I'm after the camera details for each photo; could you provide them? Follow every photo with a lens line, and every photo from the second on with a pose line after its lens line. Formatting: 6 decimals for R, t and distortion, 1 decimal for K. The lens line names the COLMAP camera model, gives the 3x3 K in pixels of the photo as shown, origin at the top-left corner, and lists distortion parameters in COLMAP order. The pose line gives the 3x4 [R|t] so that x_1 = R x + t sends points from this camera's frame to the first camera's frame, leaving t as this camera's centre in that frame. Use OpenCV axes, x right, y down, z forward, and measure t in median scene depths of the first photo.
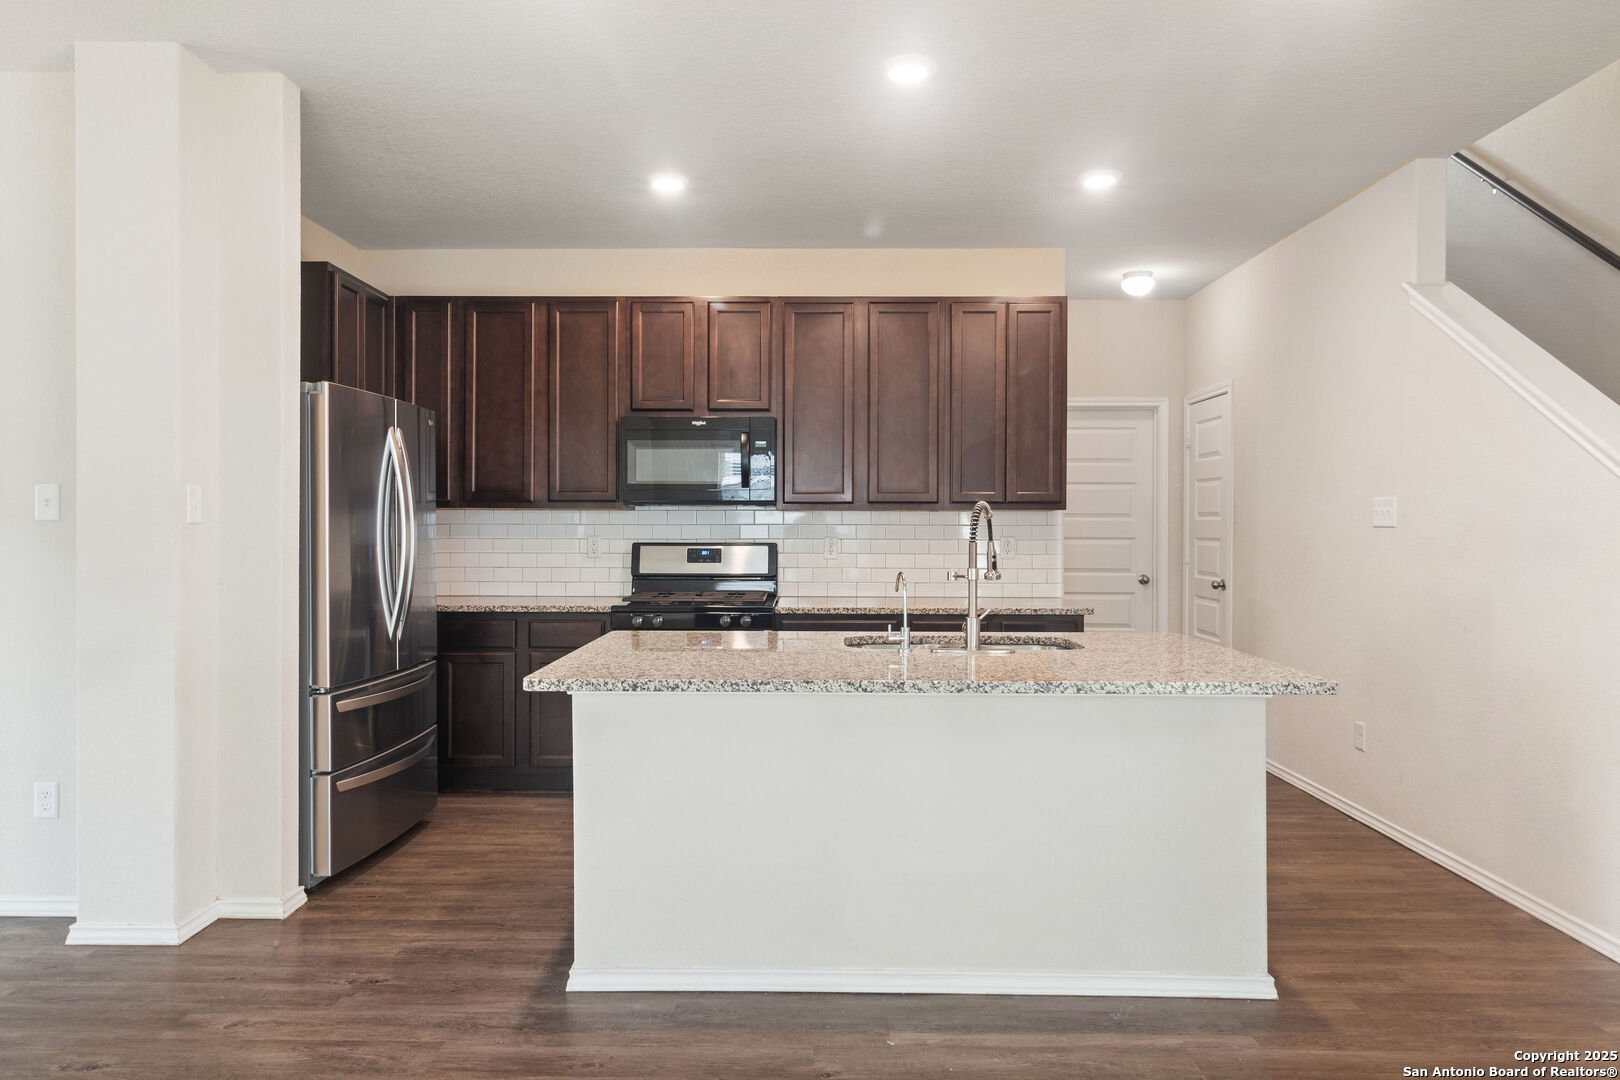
lens RADIAL K [[1009.2, 0, 808.3], [0, 1009.2, 527.9], [0, 0, 1]] dist [-0.002568, 0.003448]
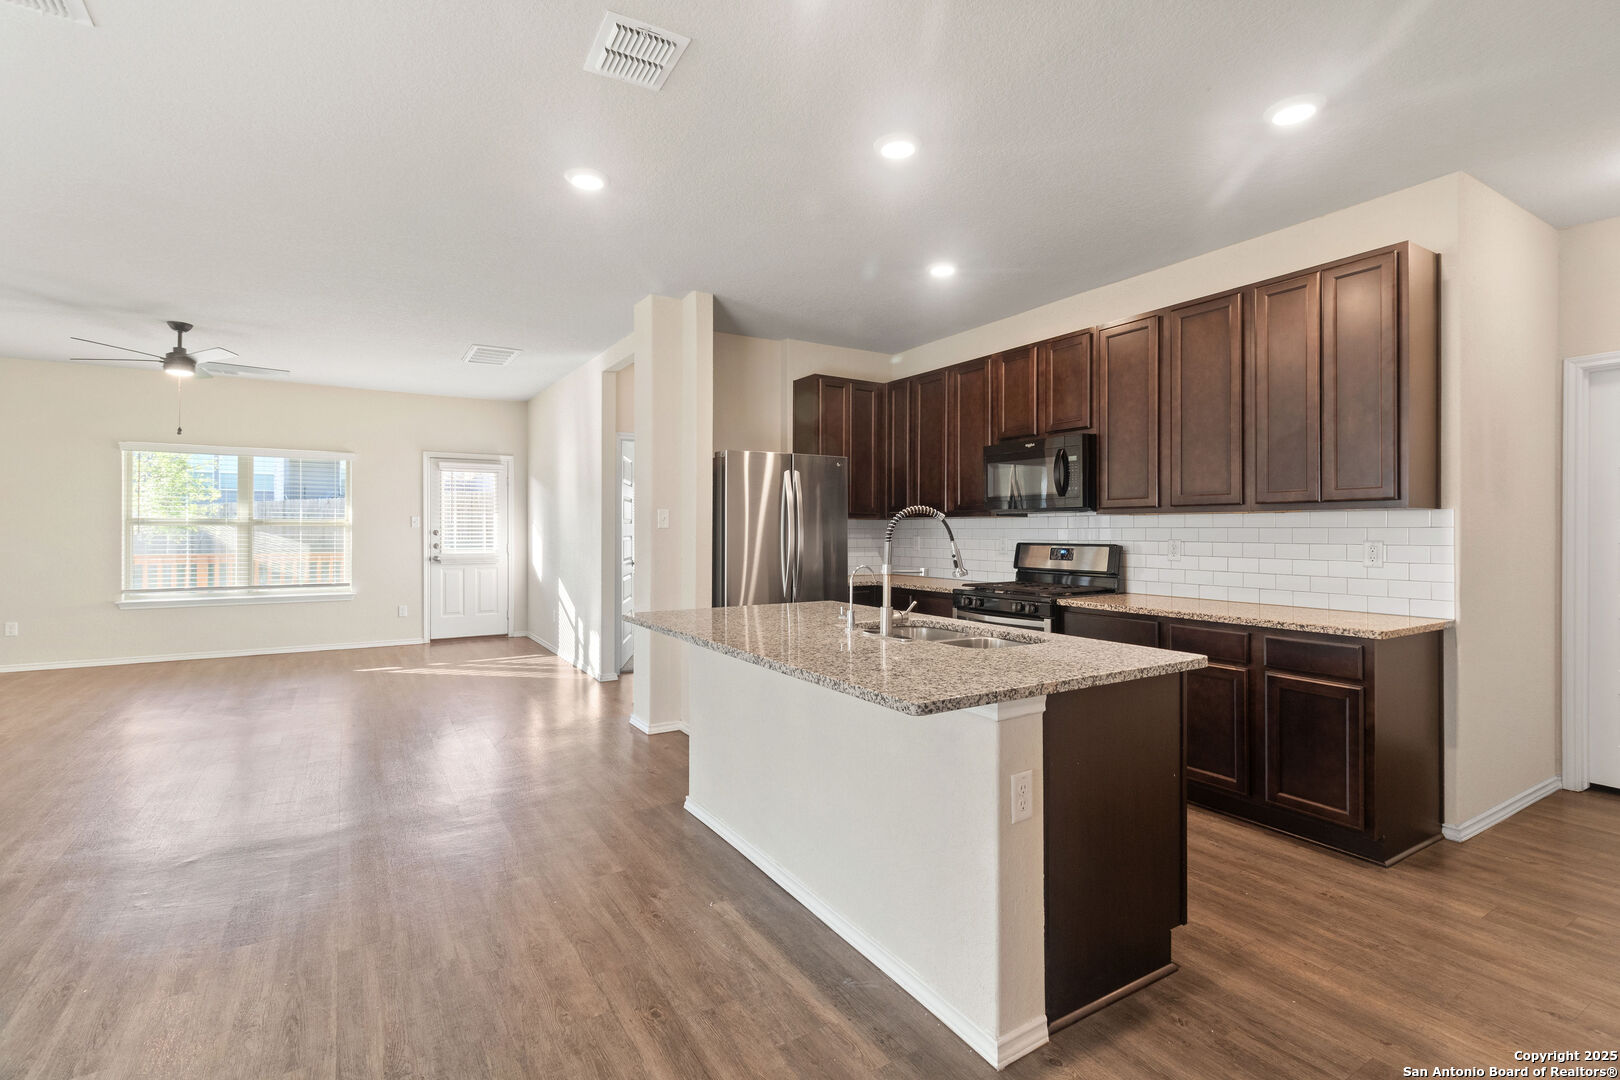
lens RADIAL K [[749.3, 0, 813.7], [0, 749.3, 529.3], [0, 0, 1]] dist [0.000949, -0.000596]
pose [[0.535219, -0.003749, -0.844705, 0.606185], [-0.001349, 0.999985, -0.005293, 0.003666], [0.844712, 0.003972, 0.535206, 0.339320]]
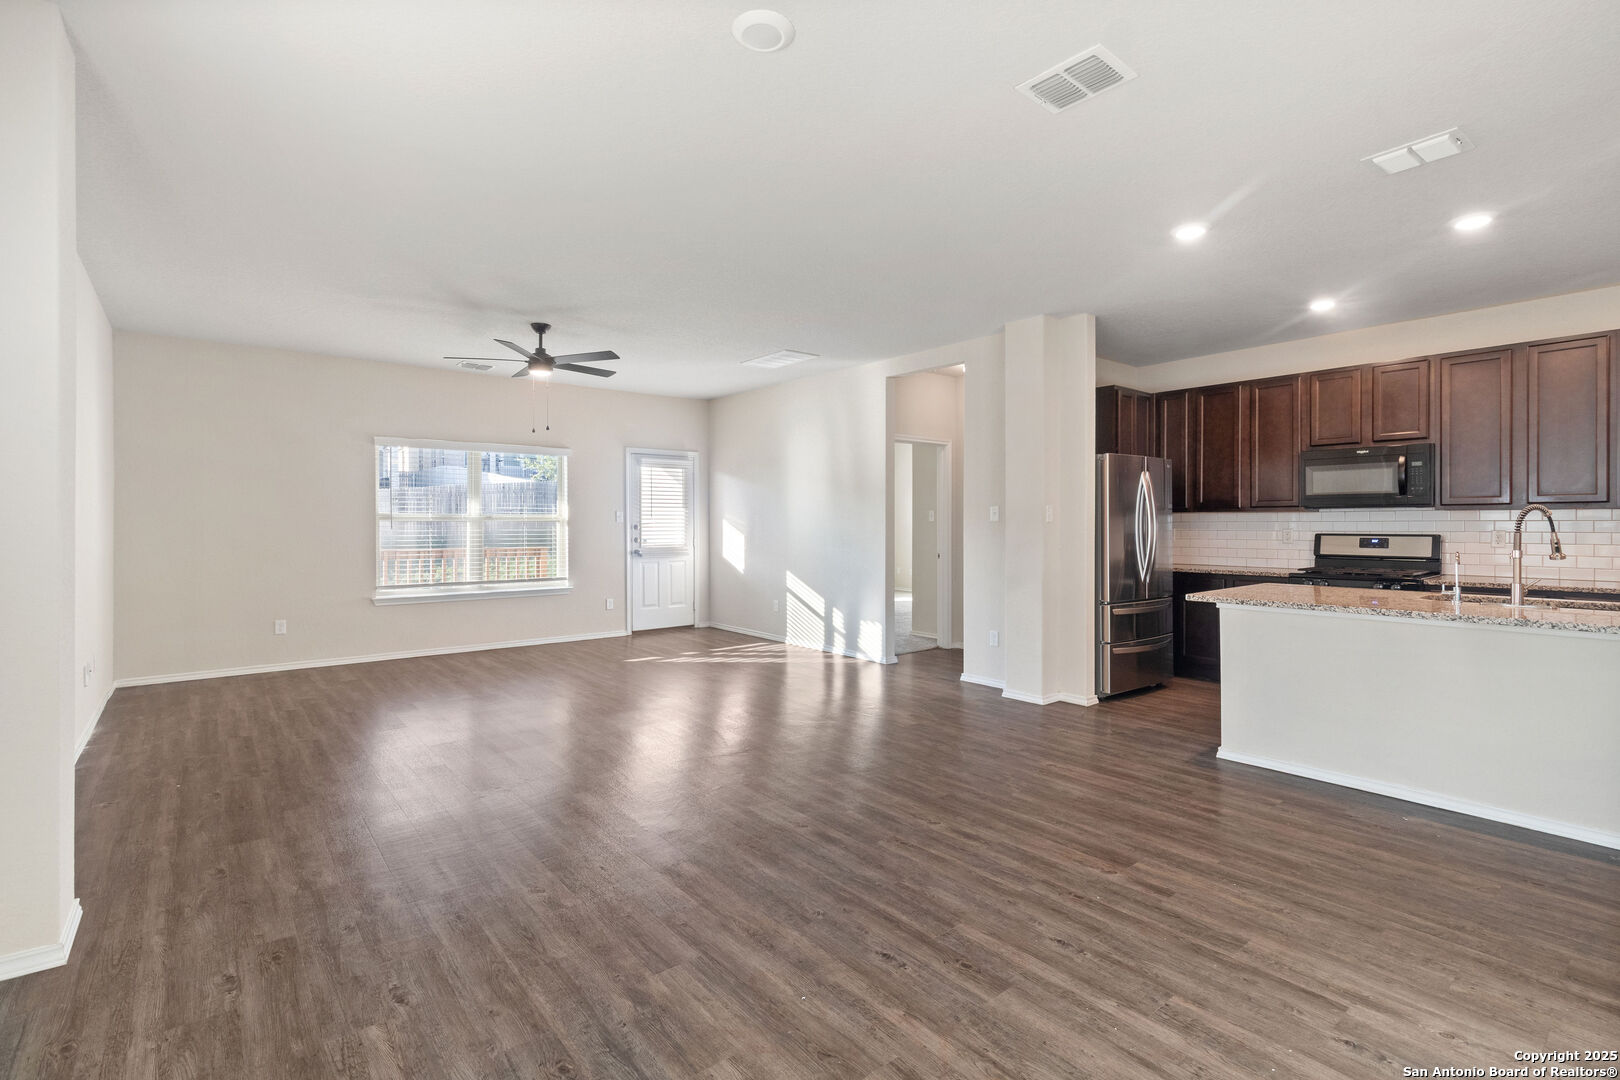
lens RADIAL K [[749.3, 0, 796.7], [0, 749.3, 527.4], [0, 0, 1]] dist [0.000949, -0.000596]
pose [[0.632130, 0.000270, -0.774863, 0.250726], [0.002691, 0.999993, 0.002544, 0.000547], [0.774858, -0.003693, 0.632124, -0.375887]]
